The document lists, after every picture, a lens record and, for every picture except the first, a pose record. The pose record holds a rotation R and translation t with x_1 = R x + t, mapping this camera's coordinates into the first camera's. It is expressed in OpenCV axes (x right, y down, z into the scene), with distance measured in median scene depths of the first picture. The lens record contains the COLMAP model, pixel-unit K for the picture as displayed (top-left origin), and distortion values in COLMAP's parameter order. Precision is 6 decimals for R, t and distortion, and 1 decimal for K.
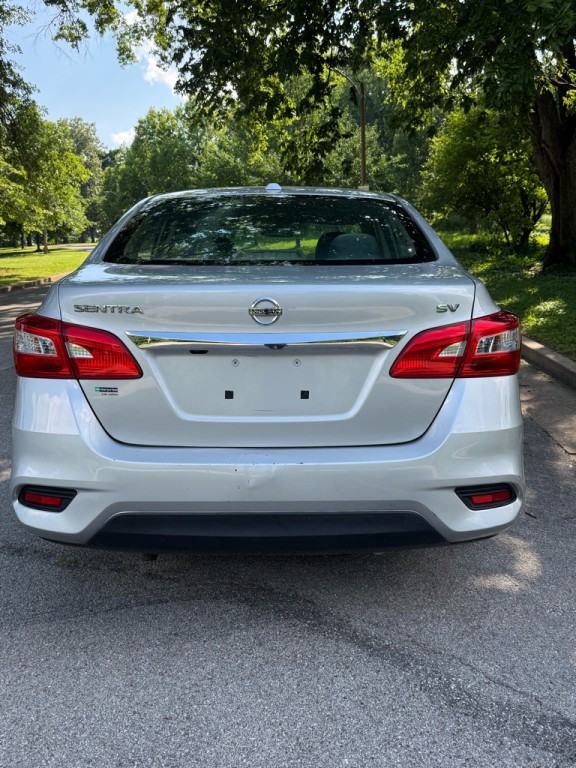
lens RADIAL K [[722.6, 0, 291.6], [0, 722.6, 382.8], [0, 0, 1]] dist [0.014503, -0.008225]
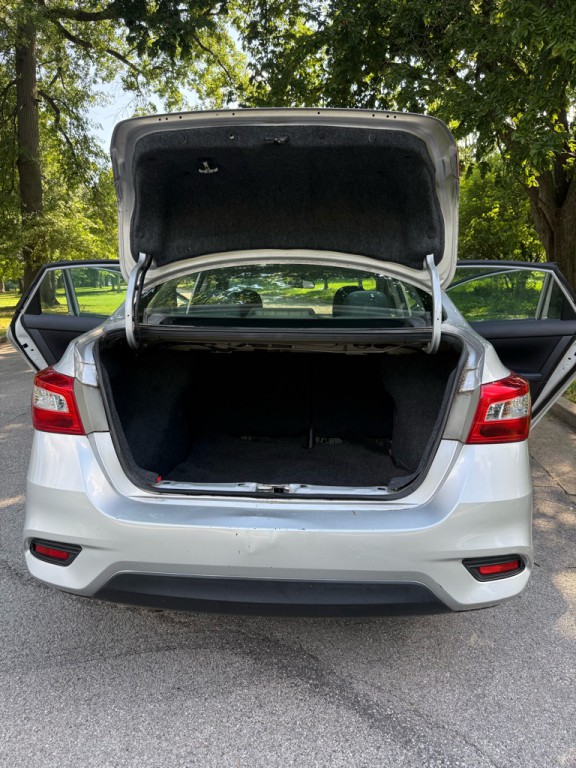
lens RADIAL K [[599.7, 0, 288.7], [0, 599.7, 383.3], [0, 0, 1]] dist [-0.005226, -0.005816]
pose [[0.998252, 0.019277, -0.055864, 0.031583], [-0.020747, 0.999450, -0.025853, -0.059829], [0.055335, 0.026966, 0.998104, 0.164520]]
